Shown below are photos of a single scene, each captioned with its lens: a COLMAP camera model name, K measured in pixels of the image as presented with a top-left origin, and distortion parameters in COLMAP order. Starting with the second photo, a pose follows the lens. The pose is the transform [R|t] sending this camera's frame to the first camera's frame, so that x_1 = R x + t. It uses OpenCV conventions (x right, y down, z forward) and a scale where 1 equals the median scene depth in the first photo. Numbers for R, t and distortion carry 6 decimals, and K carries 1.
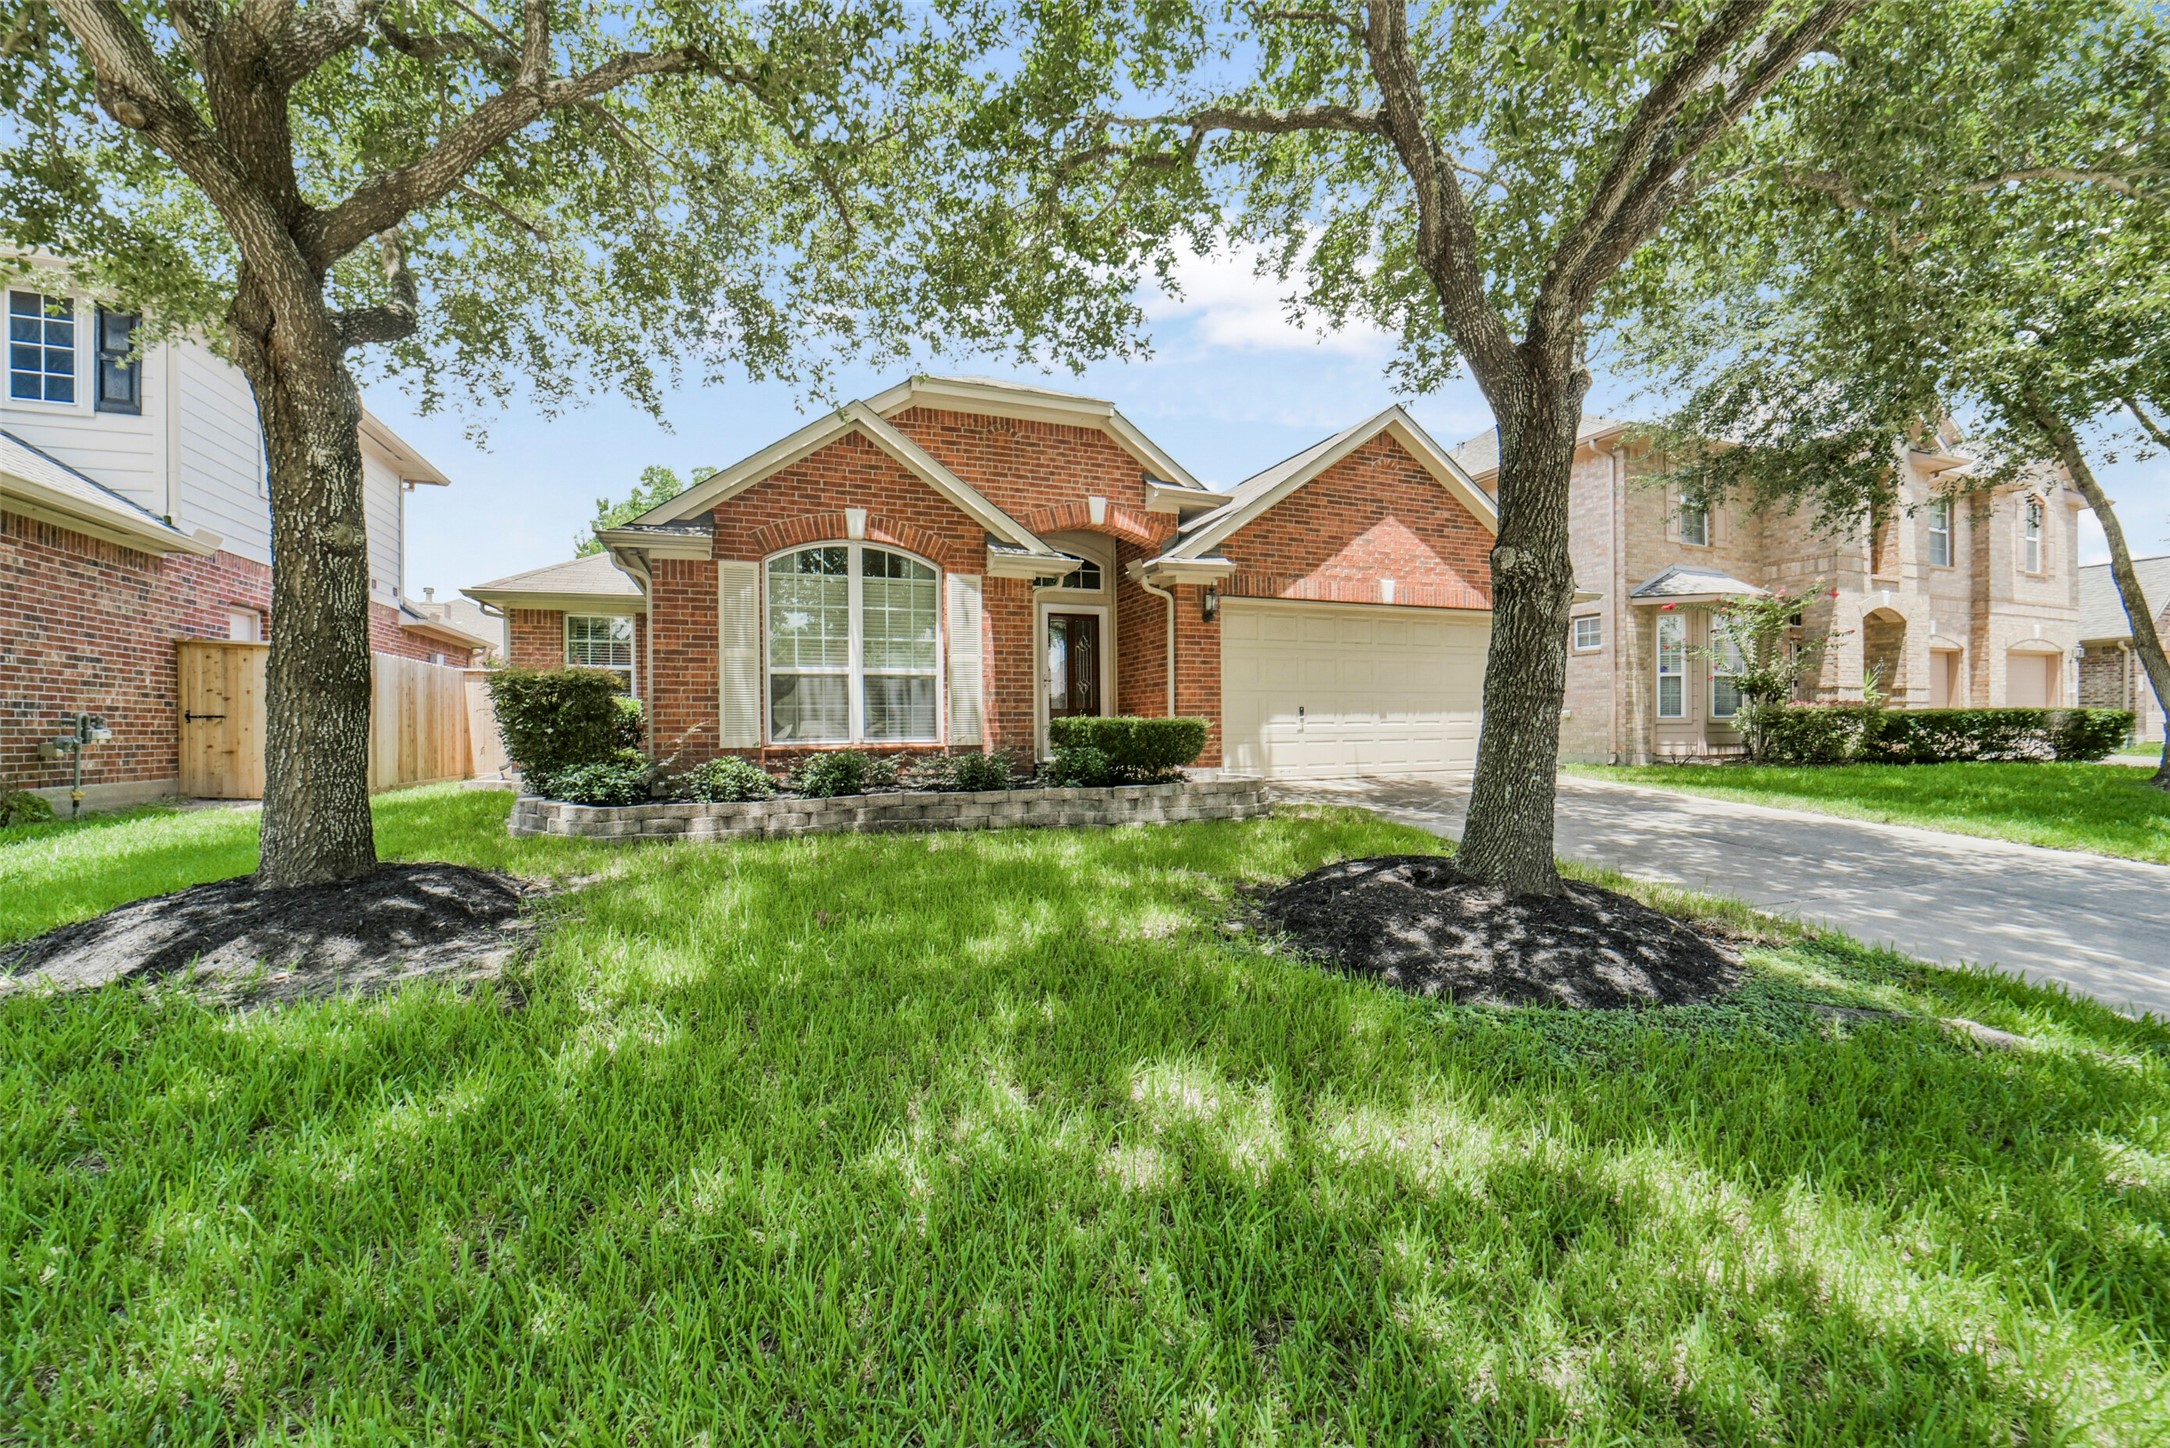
lens RADIAL K [[868.3, 0, 1095.4], [0, 868.3, 730.0], [0, 0, 1]] dist [-0.029911, 0.003884]
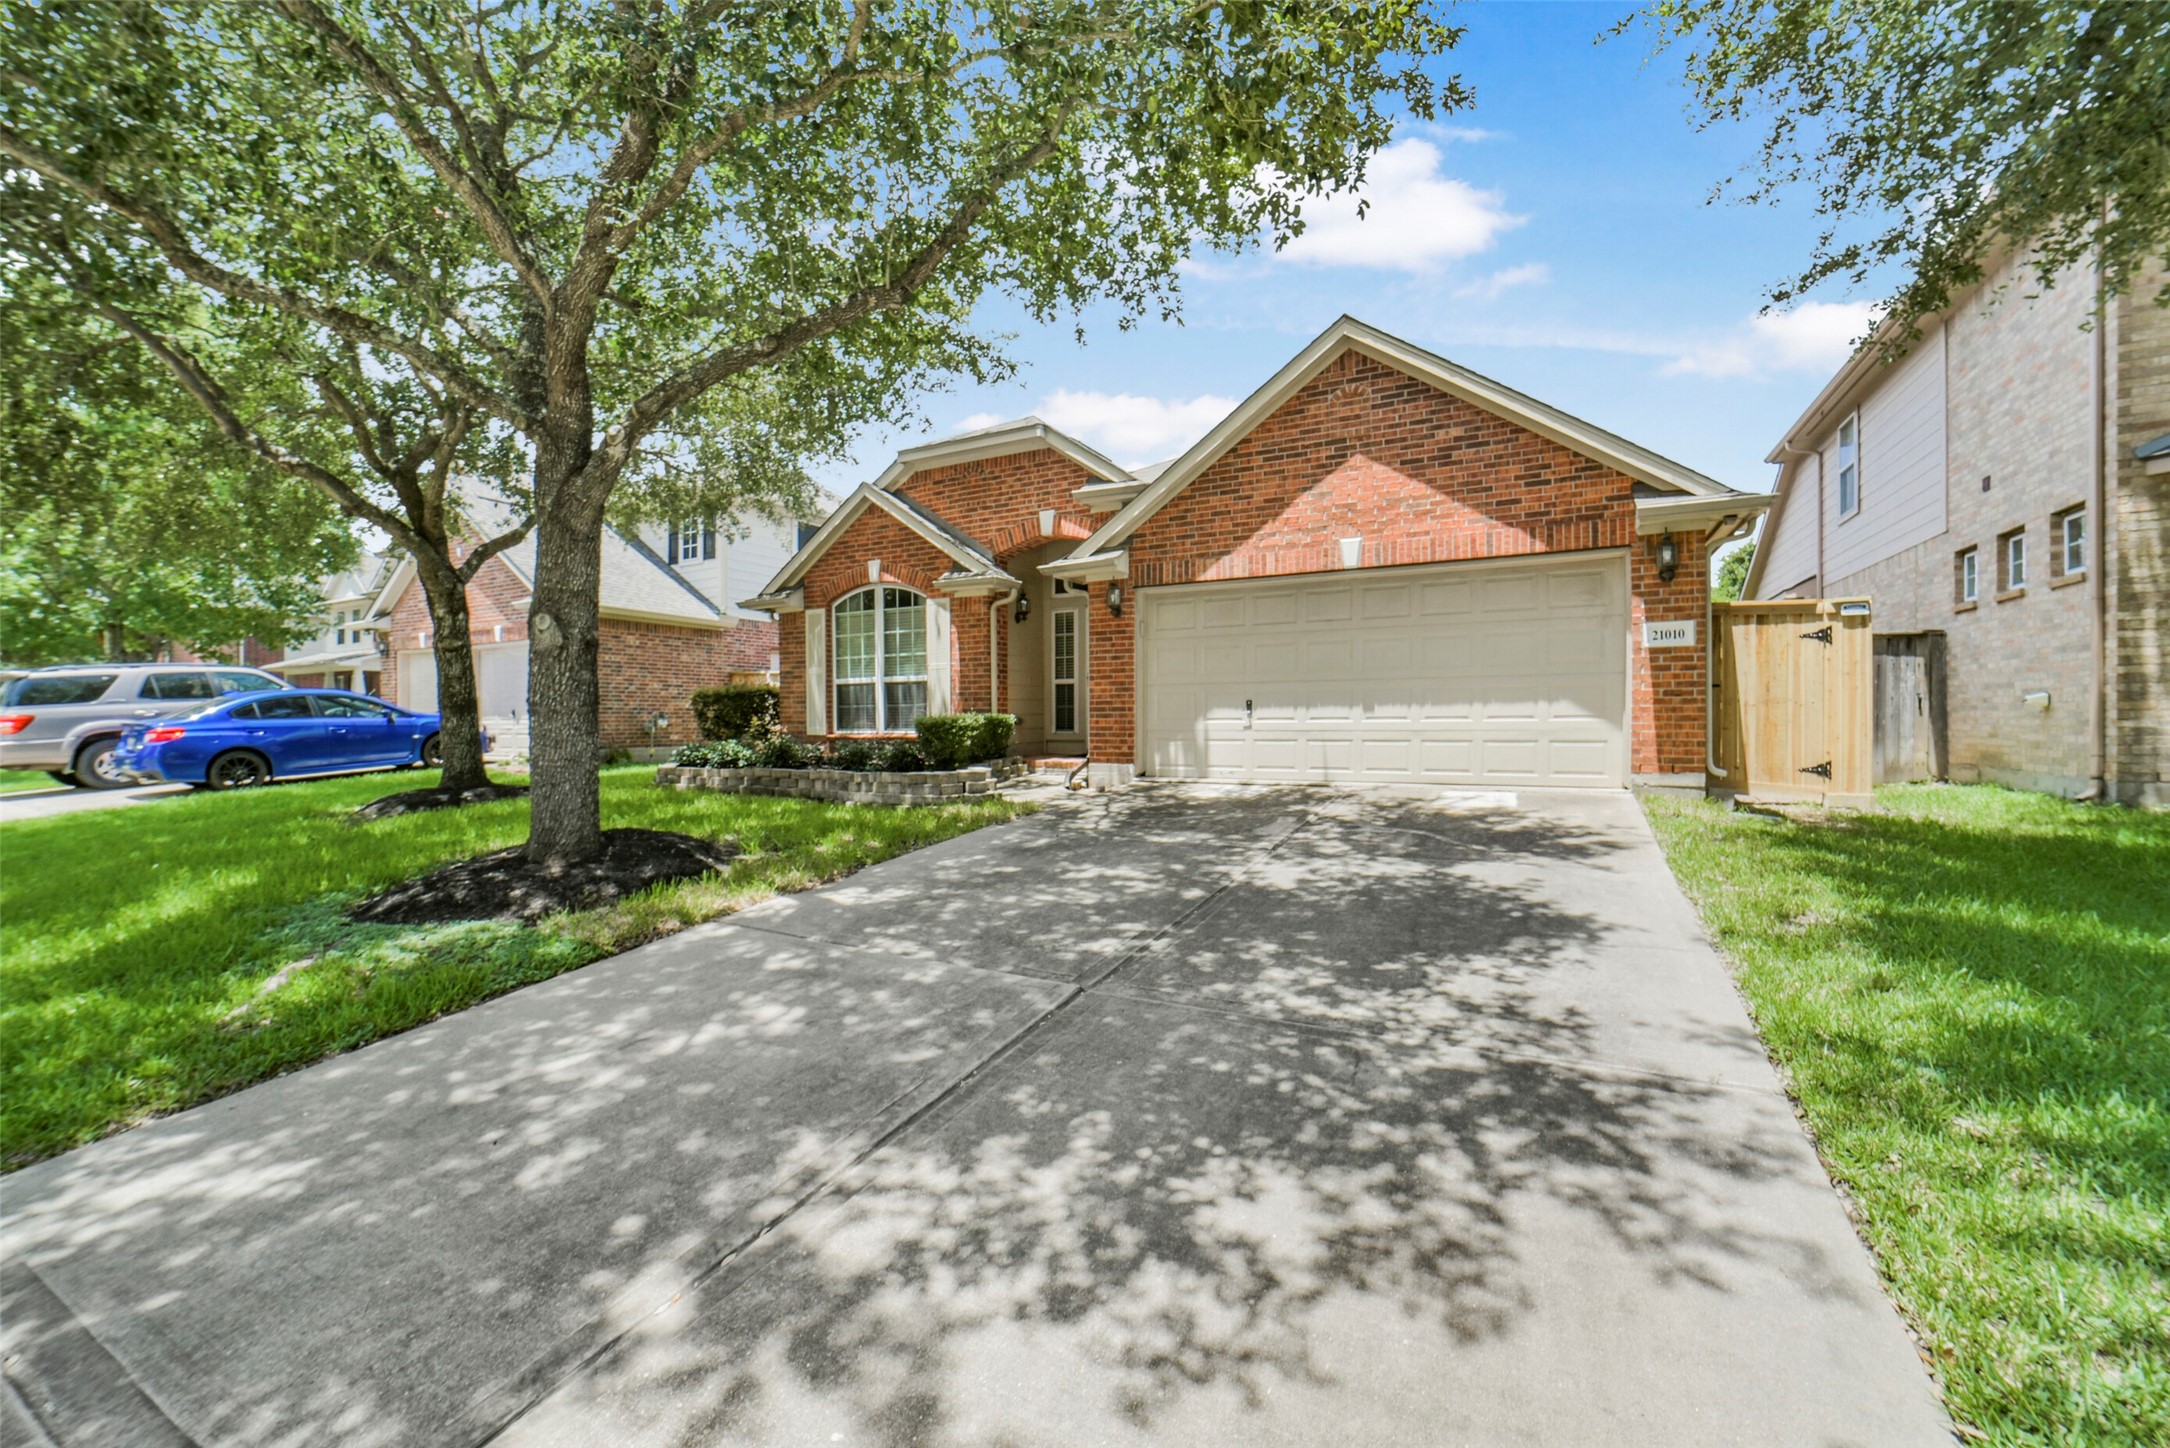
lens RADIAL K [[868.3, 0, 1088.0], [0, 868.3, 719.9], [0, 0, 1]] dist [-0.029911, 0.003884]
pose [[0.641627, 0.006971, -0.766985, 0.943785], [-0.000942, 0.999965, 0.008300, -0.016165], [0.767016, -0.004604, 0.641611, 0.367344]]
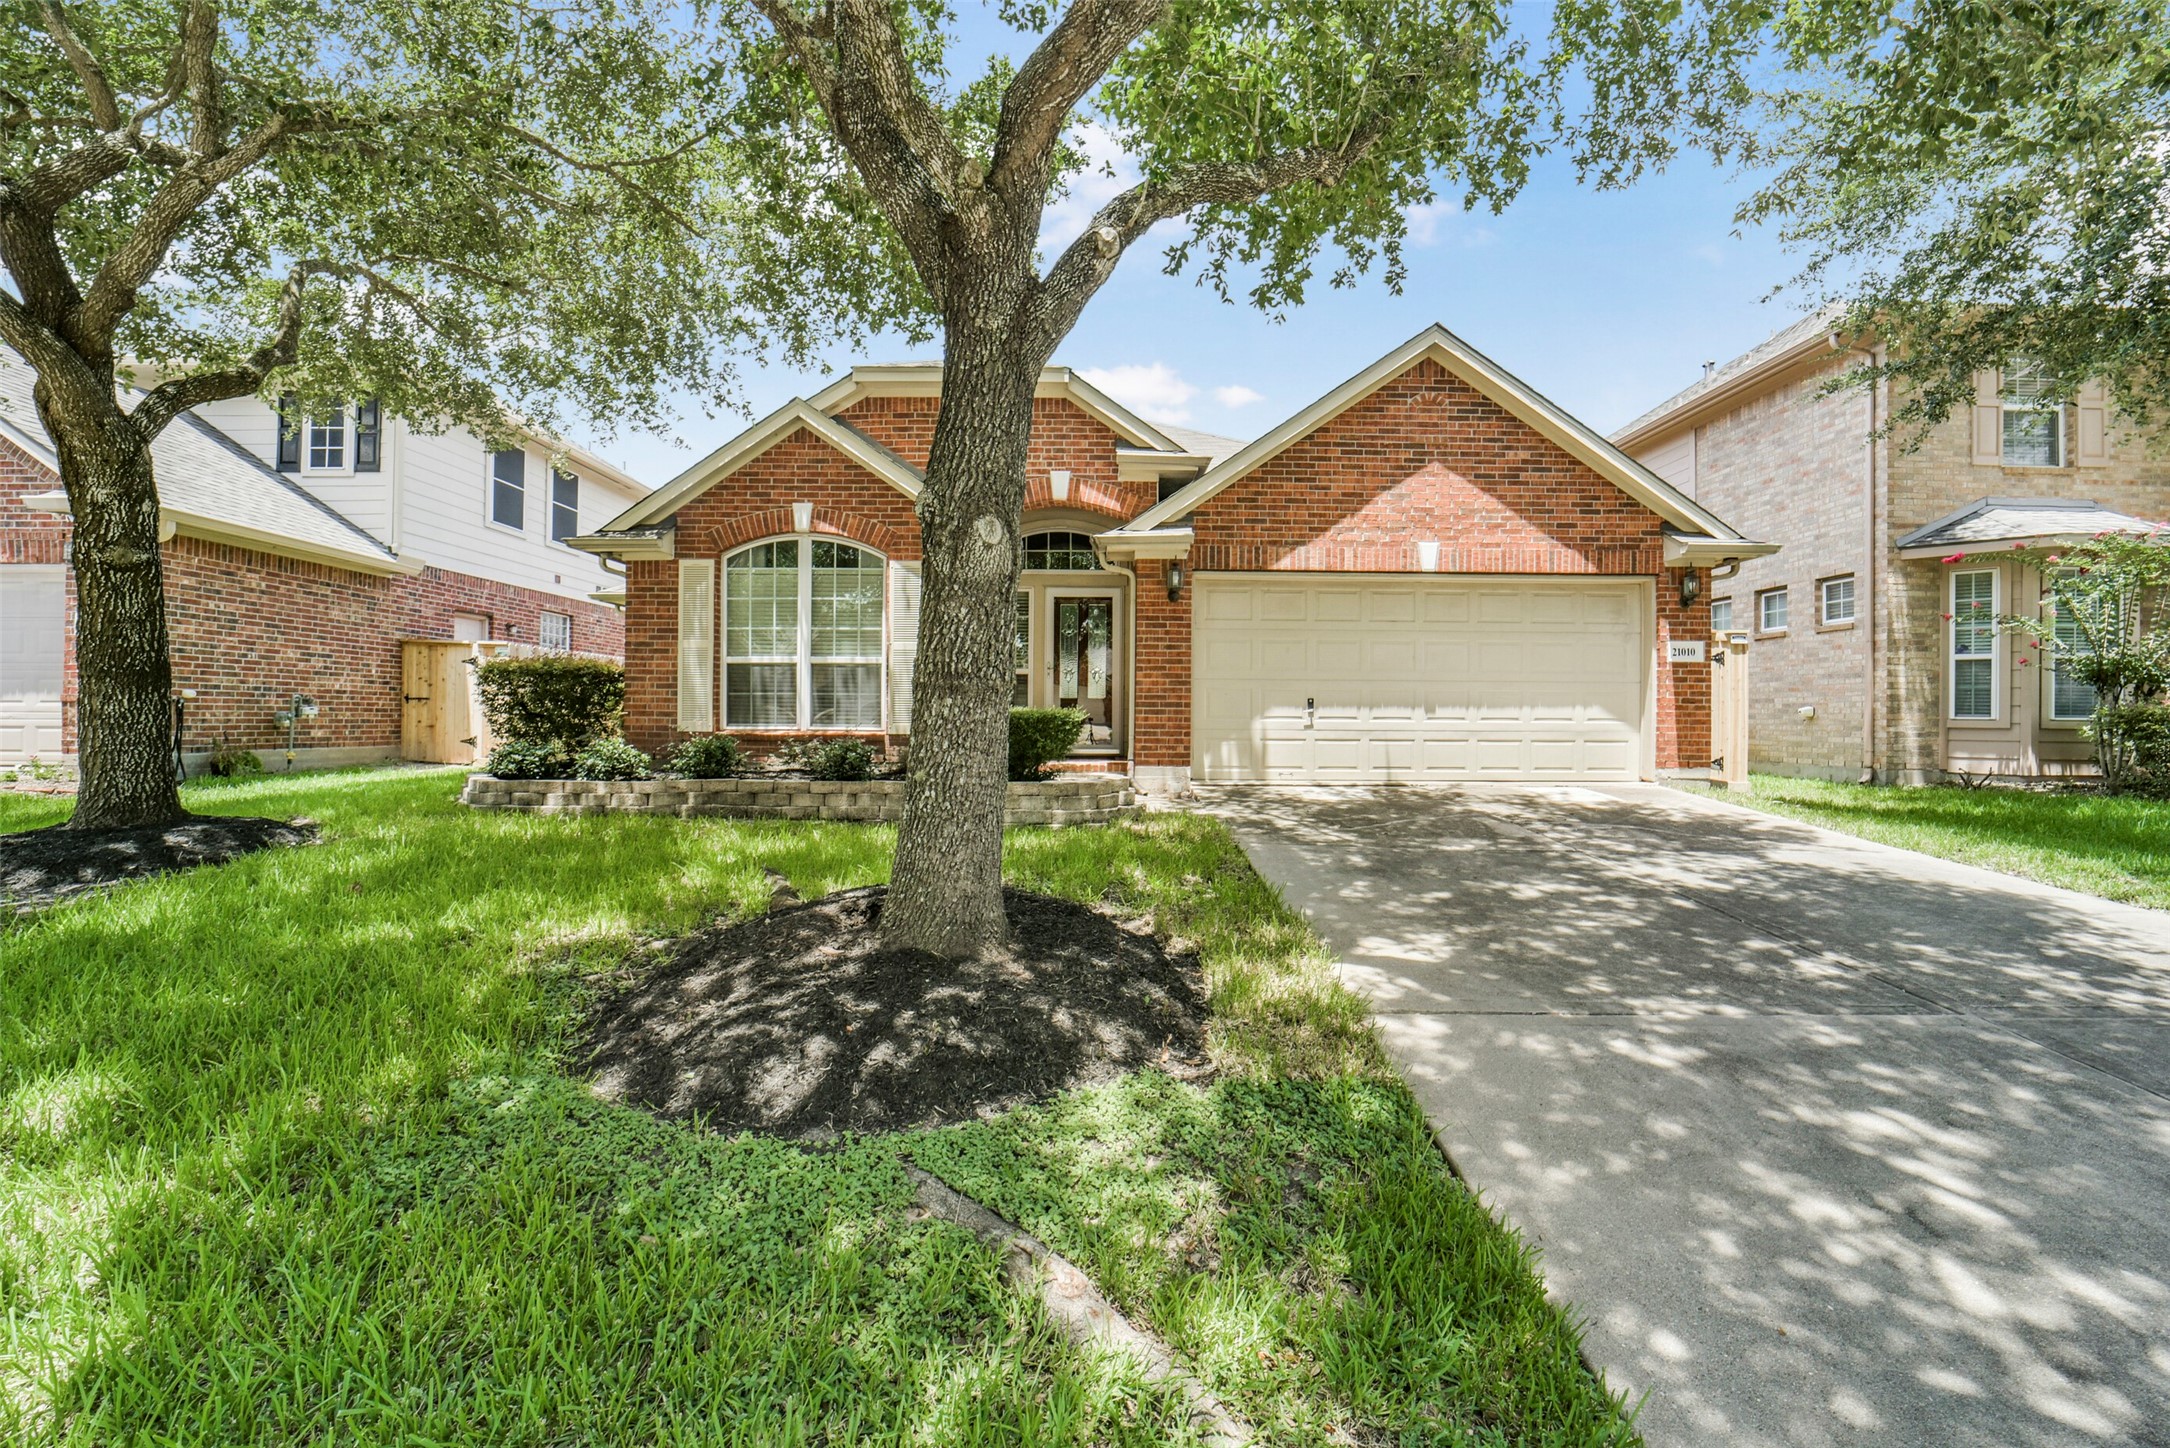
lens RADIAL K [[868.3, 0, 1099.7], [0, 868.3, 715.1], [0, 0, 1]] dist [-0.029911, 0.003884]
pose [[0.929672, 0.015262, -0.368073, 0.419416], [-0.017401, 0.999845, -0.002493, -0.005421], [0.367978, 0.008722, 0.929794, 0.165269]]
